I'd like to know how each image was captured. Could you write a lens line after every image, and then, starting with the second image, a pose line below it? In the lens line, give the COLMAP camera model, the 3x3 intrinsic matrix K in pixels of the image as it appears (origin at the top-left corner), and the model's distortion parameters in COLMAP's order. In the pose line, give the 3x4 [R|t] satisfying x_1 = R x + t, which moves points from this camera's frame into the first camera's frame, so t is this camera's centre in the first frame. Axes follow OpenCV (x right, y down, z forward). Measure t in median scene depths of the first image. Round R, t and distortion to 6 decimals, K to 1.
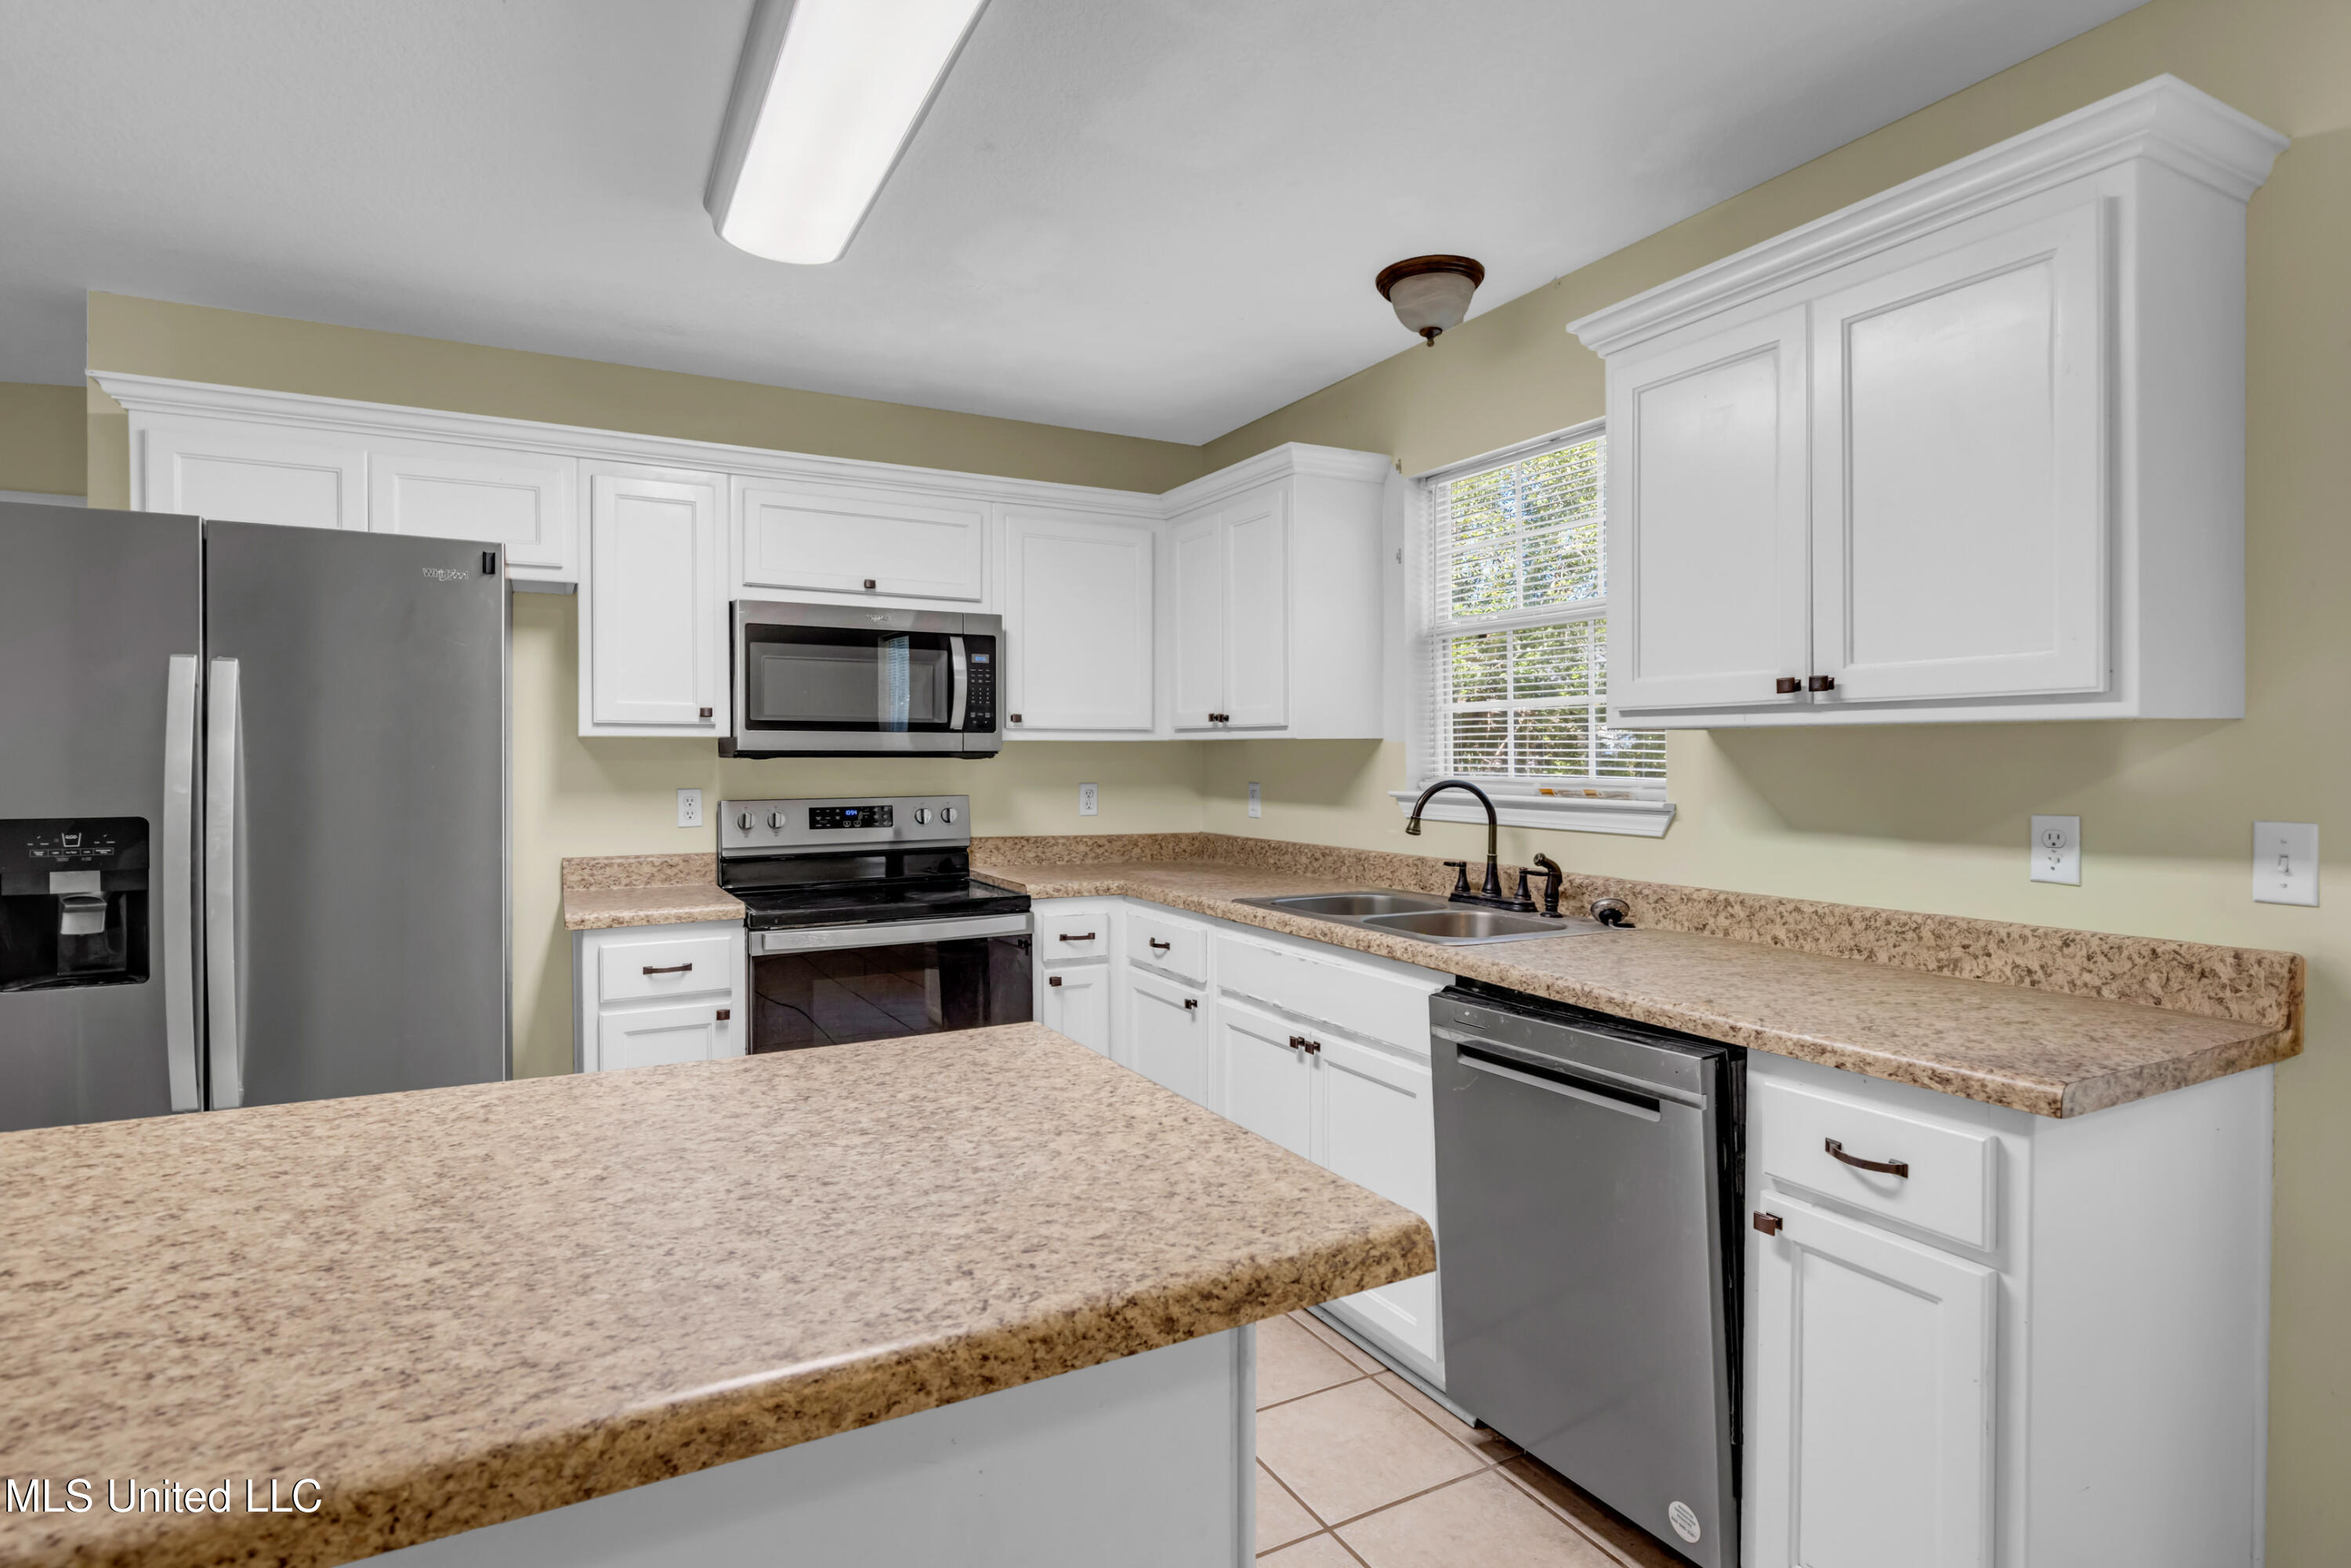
lens RADIAL K [[1183.3, 0, 1183.9], [0, 1183.3, 761.8], [0, 0, 1]] dist [-0.003561, -0.000130]
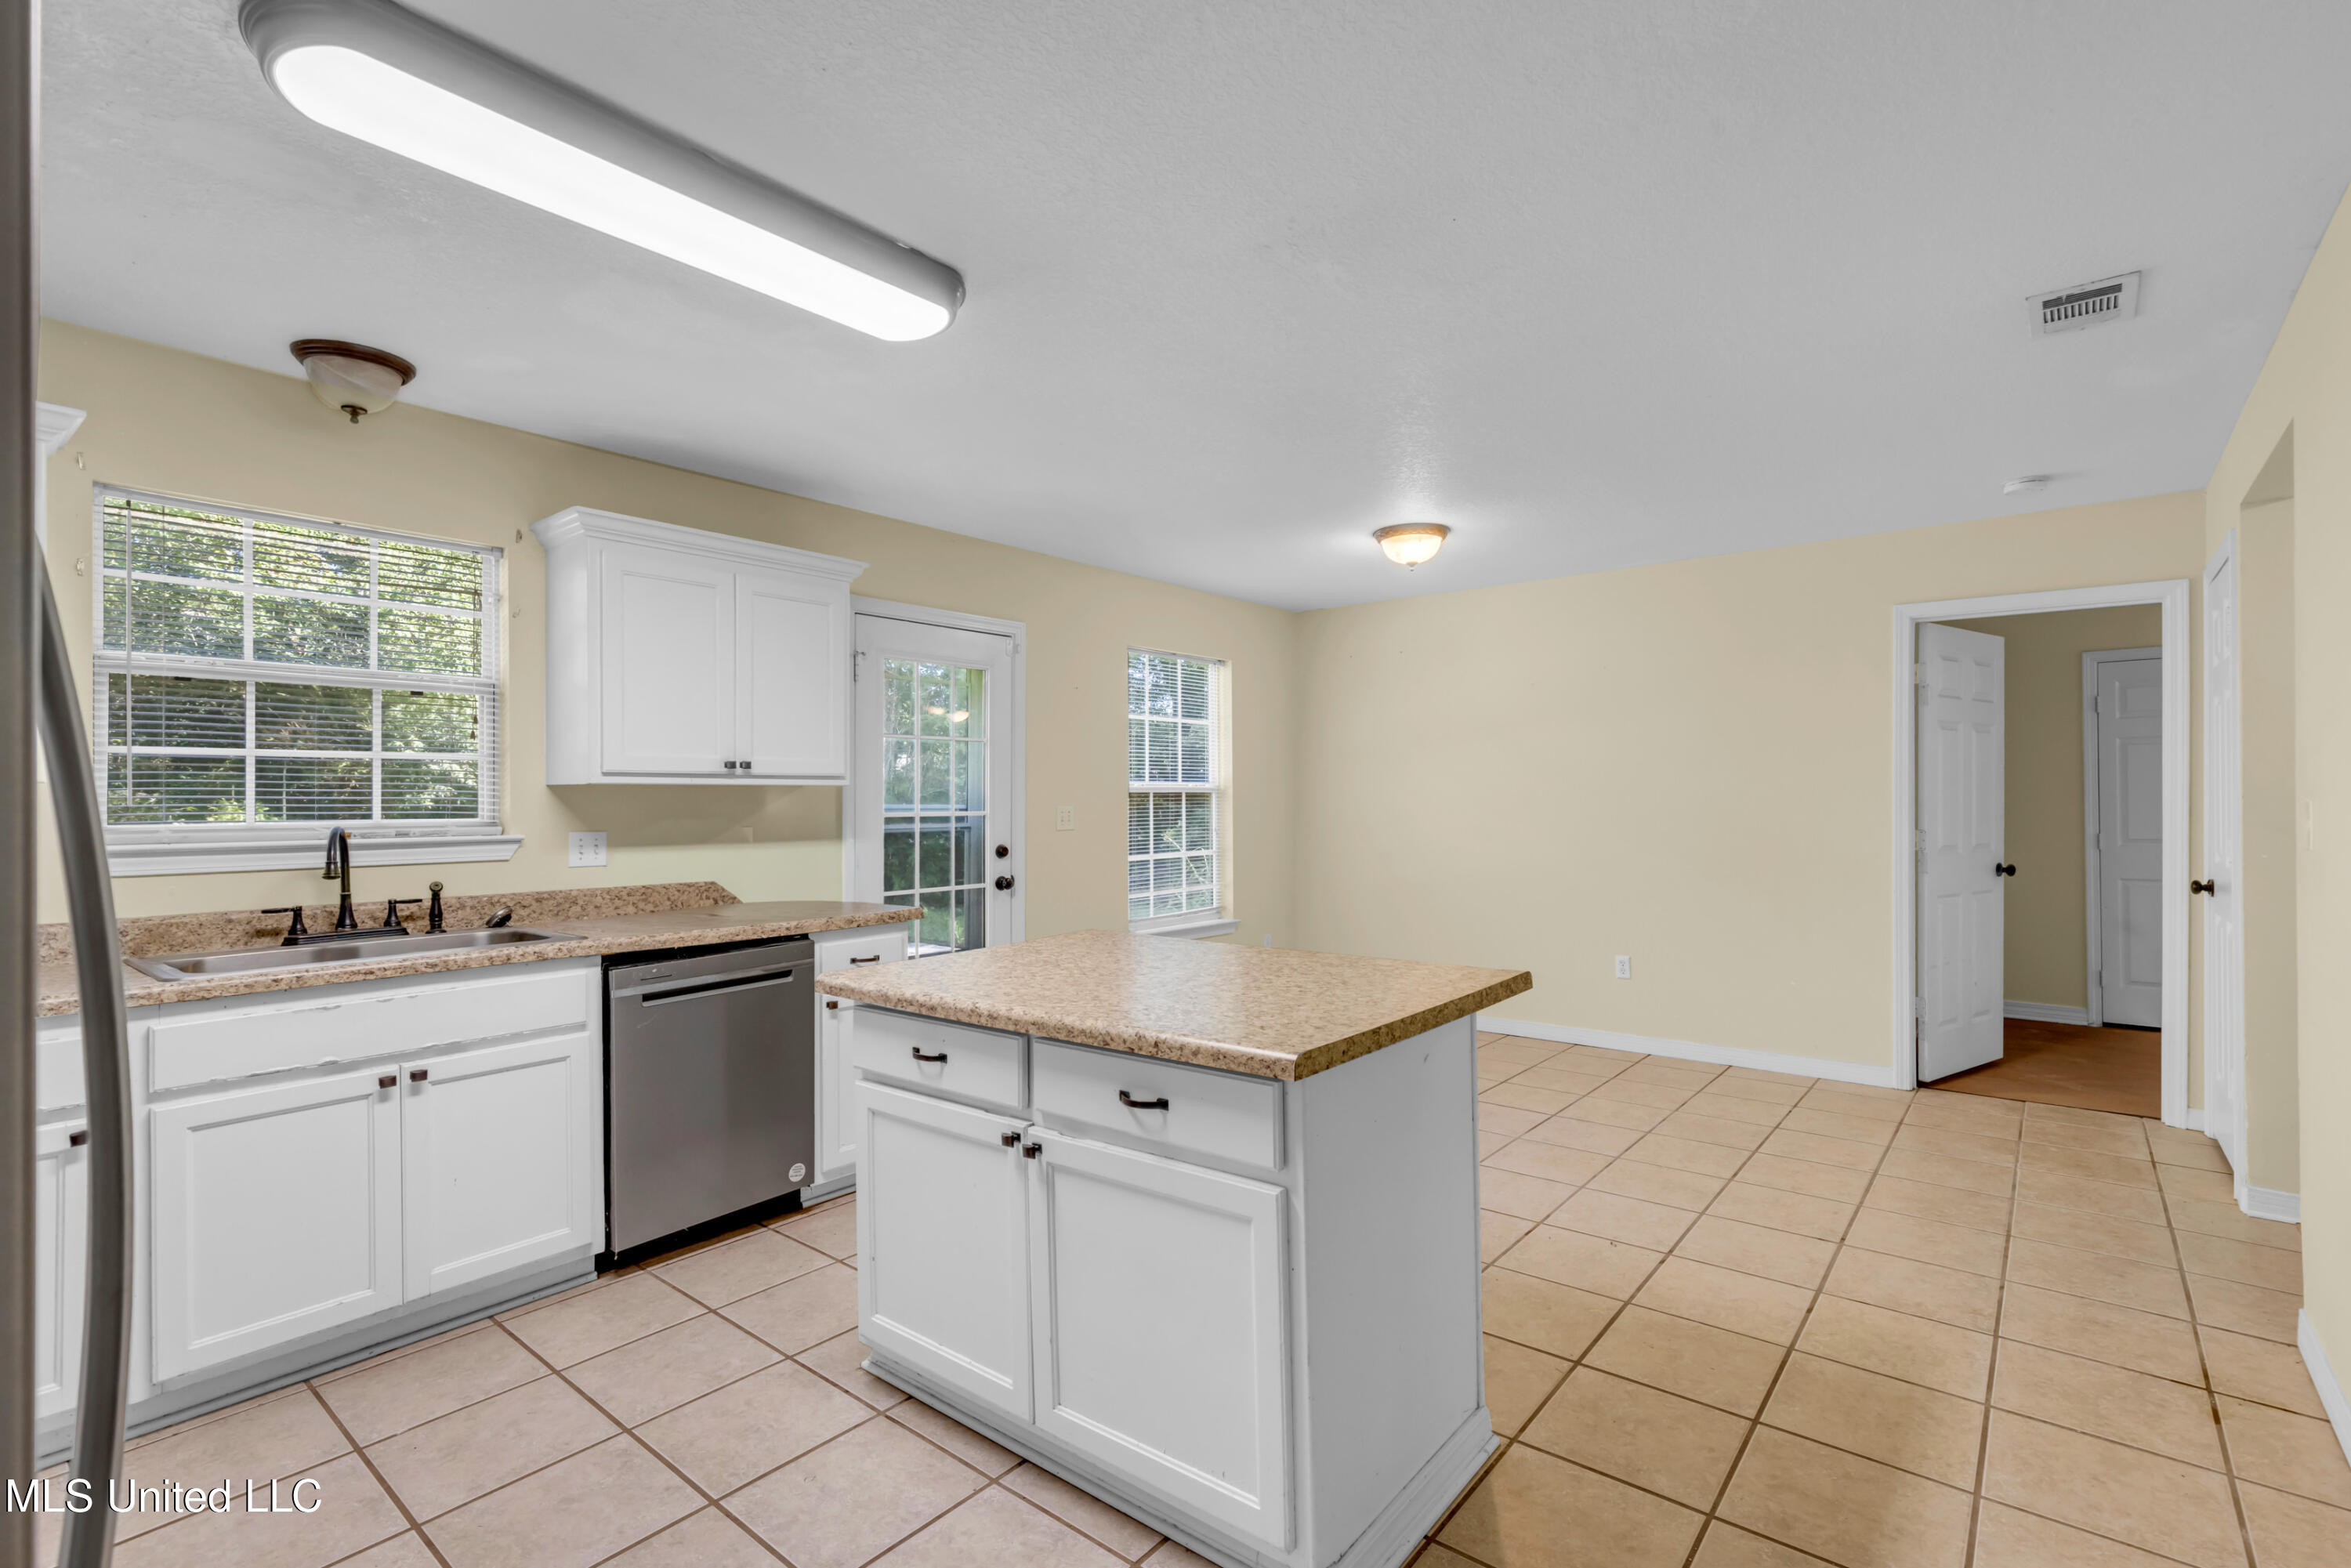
lens RADIAL K [[1058.8, 0, 1180.3], [0, 1058.8, 789.9], [0, 0, 1]] dist [0.007099, 0.000004]
pose [[-0.374763, 0.009949, 0.927067, -0.913527], [0.013104, 0.999899, -0.005434, -0.002269], [-0.927028, 0.010112, -0.374855, 0.629860]]
